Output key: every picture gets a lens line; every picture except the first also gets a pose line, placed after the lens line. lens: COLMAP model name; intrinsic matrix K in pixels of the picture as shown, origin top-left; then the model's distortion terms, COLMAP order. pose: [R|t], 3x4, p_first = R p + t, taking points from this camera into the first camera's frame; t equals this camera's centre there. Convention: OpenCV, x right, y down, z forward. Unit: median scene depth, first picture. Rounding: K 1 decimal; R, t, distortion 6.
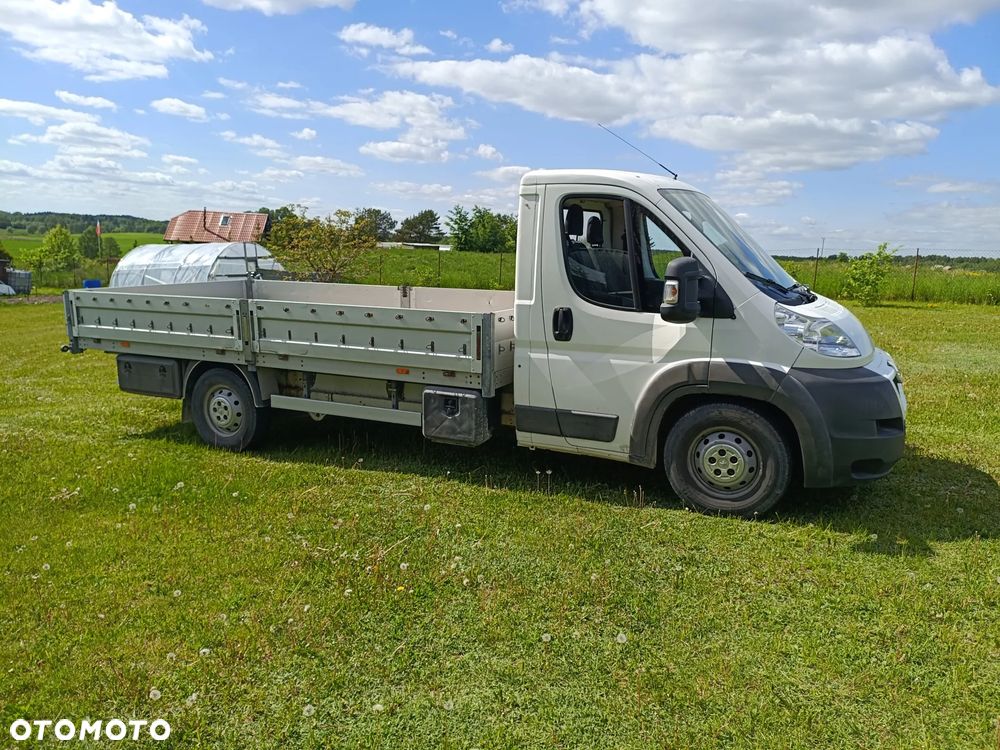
lens RADIAL K [[774.2, 0, 495.3], [0, 774.2, 381.4], [0, 0, 1]] dist [0.045487, -0.074957]
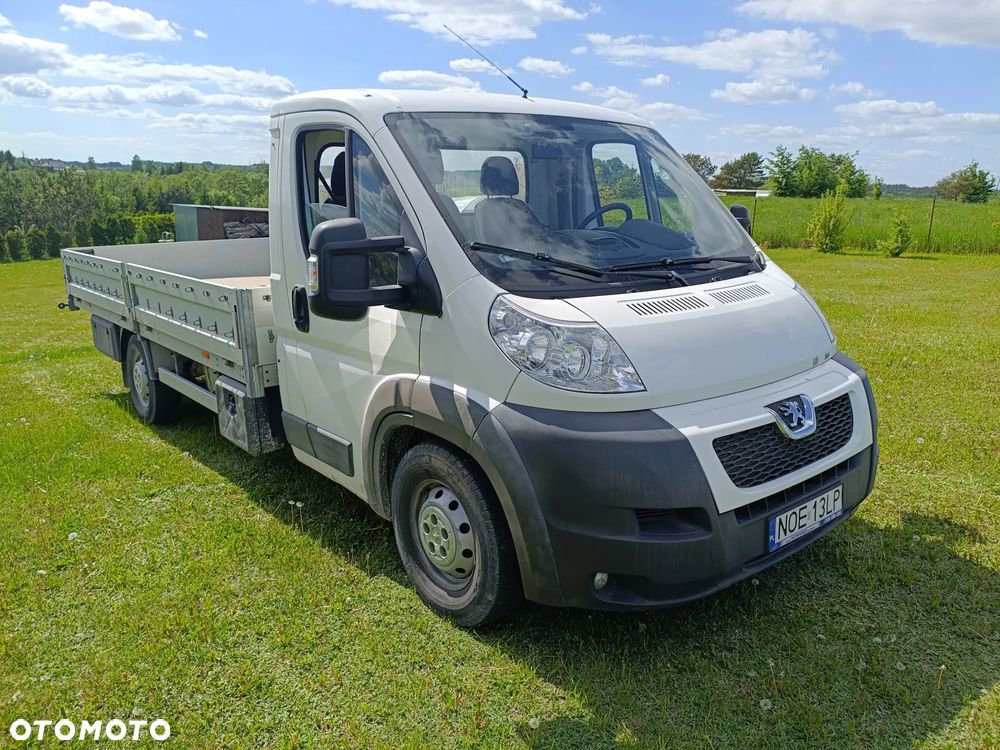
lens RADIAL K [[774.2, 0, 487.4], [0, 774.2, 373.0], [0, 0, 1]] dist [0.045487, -0.074957]
pose [[0.910625, 0.075404, -0.406297, 0.394769], [-0.053527, 0.996451, 0.064959, -0.051044], [0.409753, -0.037406, 0.911429, 0.287284]]
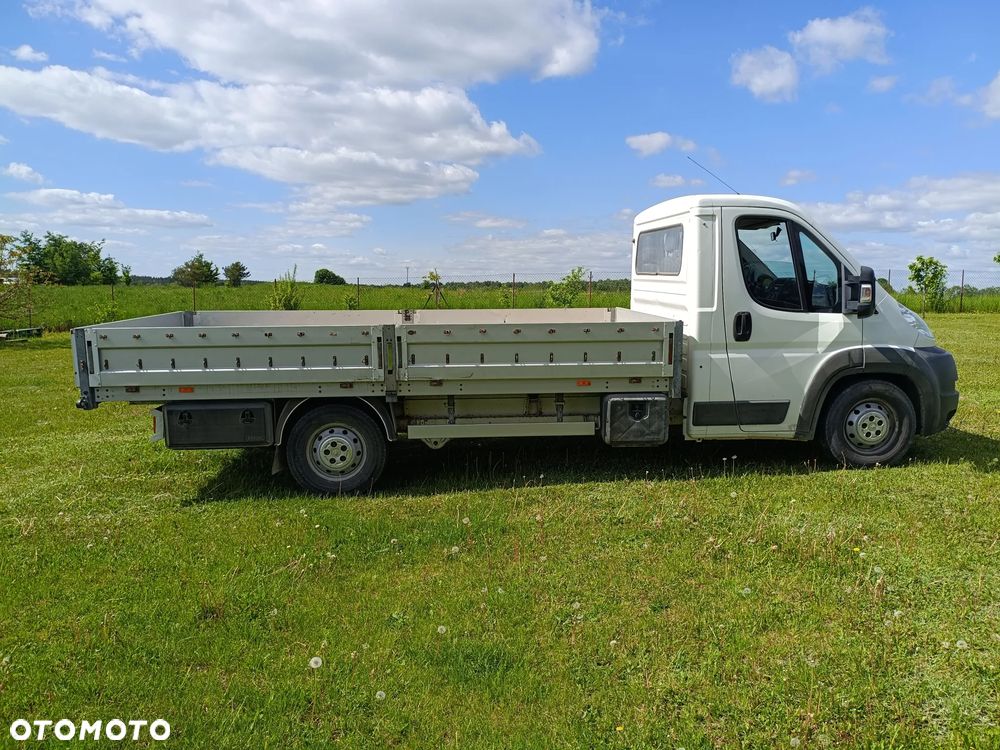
lens RADIAL K [[774.2, 0, 500.9], [0, 774.2, 383.4], [0, 0, 1]] dist [0.045487, -0.074957]
pose [[0.862560, -0.086259, 0.498547, -0.582369], [0.103723, 0.994579, -0.007374, -0.013330], [-0.495208, 0.058071, 0.866831, 0.125750]]
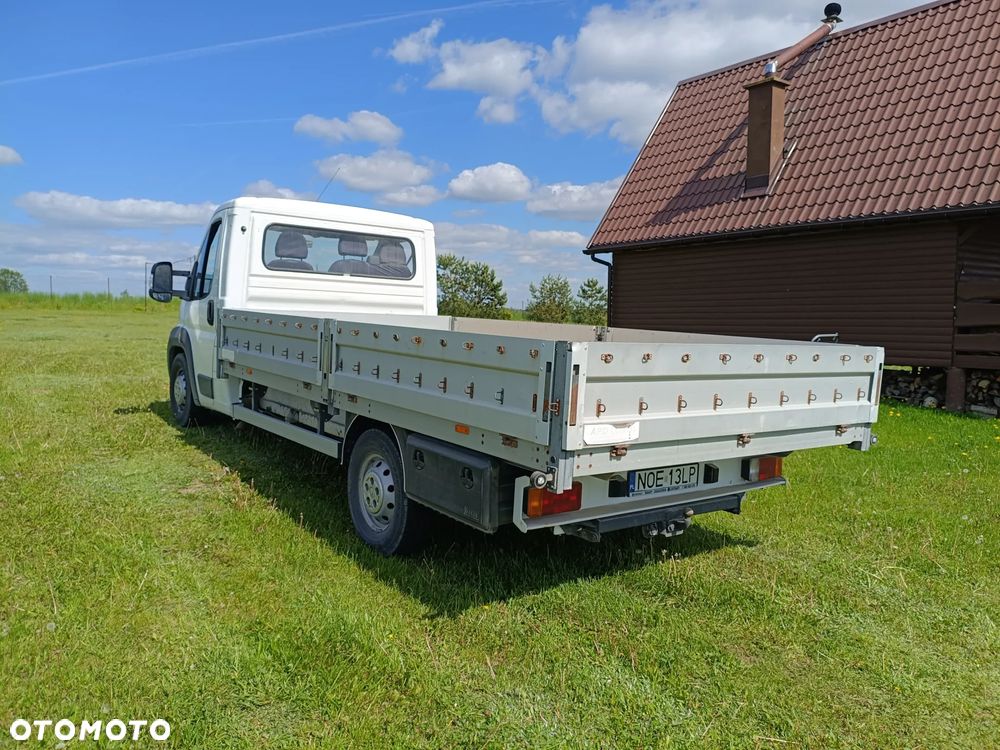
lens RADIAL K [[774.2, 0, 510.7], [0, 774.2, 387.8], [0, 0, 1]] dist [0.045487, -0.074957]
pose [[-0.892021, -0.096723, 0.441524, -0.571785], [0.026398, 0.964020, 0.264517, -0.255006], [-0.451222, 0.247610, -0.857373, 1.661954]]
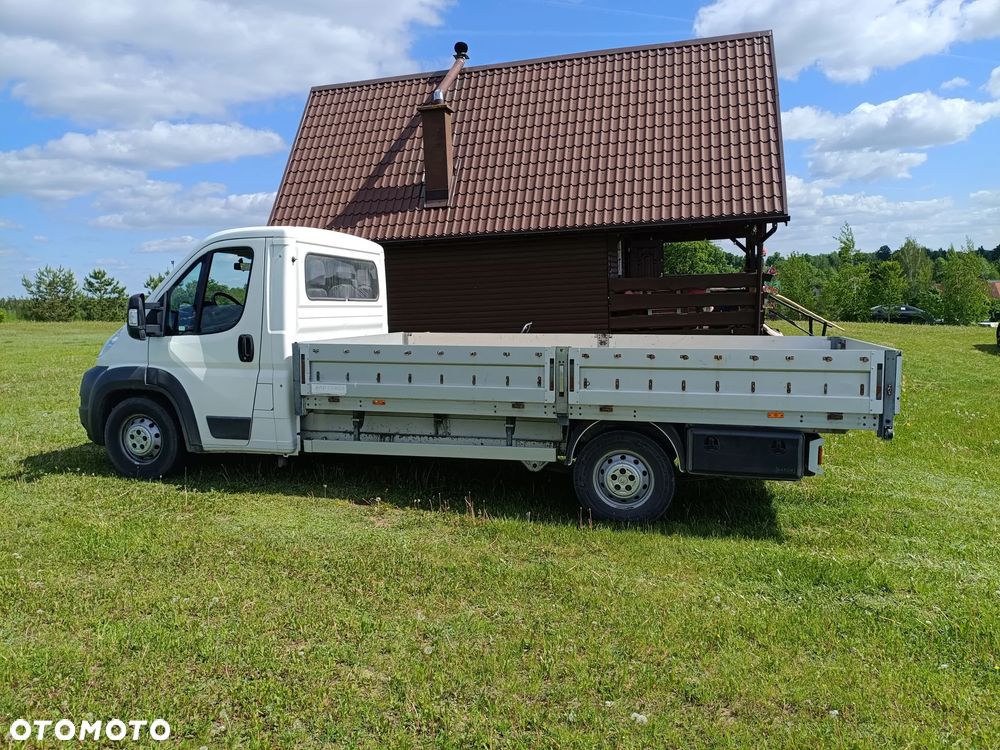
lens RADIAL K [[774.2, 0, 502.1], [0, 774.2, 384.4], [0, 0, 1]] dist [0.045487, -0.074957]
pose [[-0.979830, 0.013271, -0.199390, 0.082590], [-0.043064, 0.960325, 0.275538, -0.319986], [0.195135, 0.278567, -0.940384, 1.896032]]
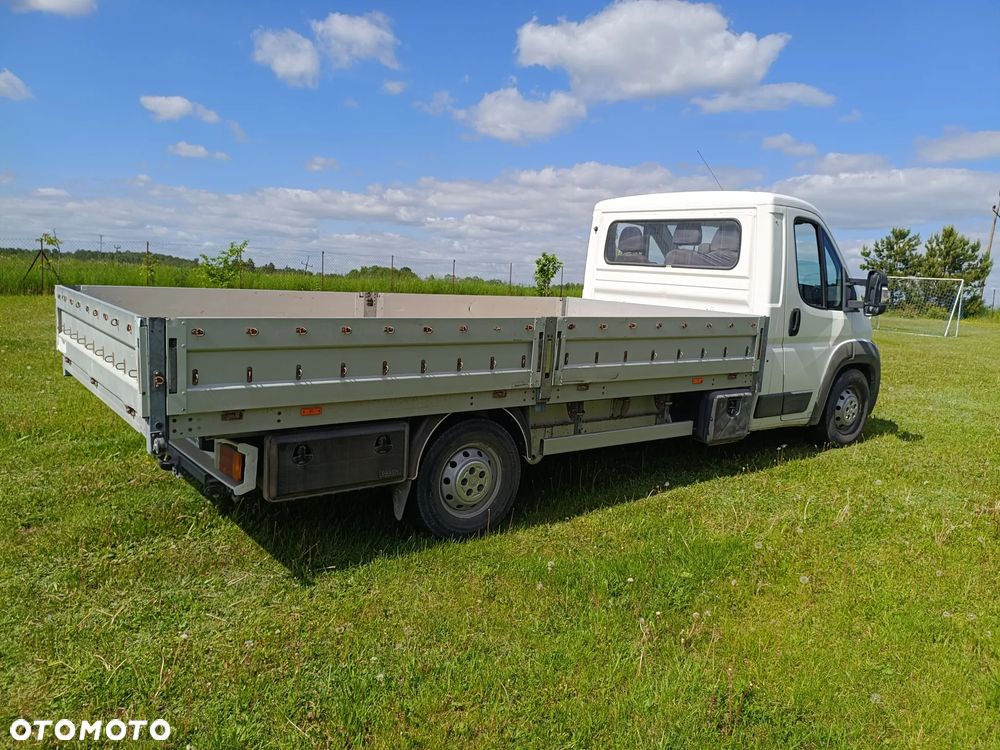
lens RADIAL K [[774.2, 0, 508.9], [0, 774.2, 382.8], [0, 0, 1]] dist [0.045487, -0.074957]
pose [[0.435108, -0.122486, 0.892008, -0.873511], [0.111338, 0.990419, 0.081690, -0.093235], [-0.893468, 0.063770, 0.444577, 0.618391]]
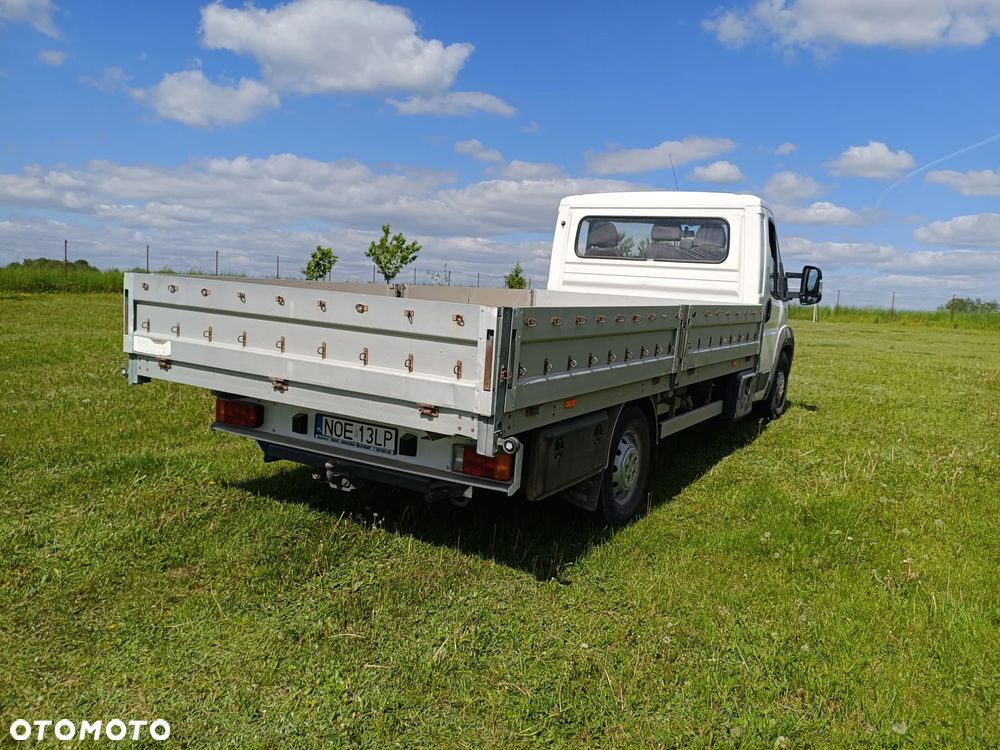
lens RADIAL K [[774.2, 0, 501.1], [0, 774.2, 370.2], [0, 0, 1]] dist [0.045487, -0.074957]
pose [[0.085503, -0.123012, 0.988715, -0.968193], [0.117010, 0.986722, 0.112645, -0.130340], [-0.989443, 0.106058, 0.098762, 0.966546]]
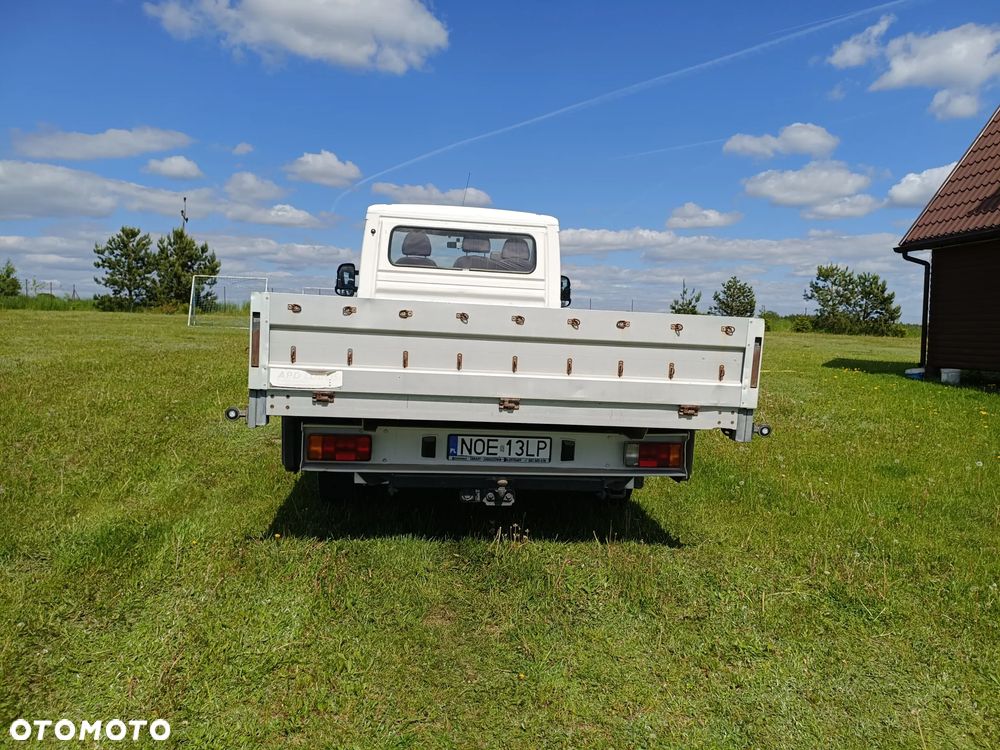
lens RADIAL K [[774.2, 0, 503.9], [0, 774.2, 379.3], [0, 0, 1]] dist [0.045487, -0.074957]
pose [[-0.539045, -0.114047, 0.834520, -0.894902], [0.098133, 0.975539, 0.196706, -0.194773], [-0.836541, 0.187927, -0.514667, 1.412484]]
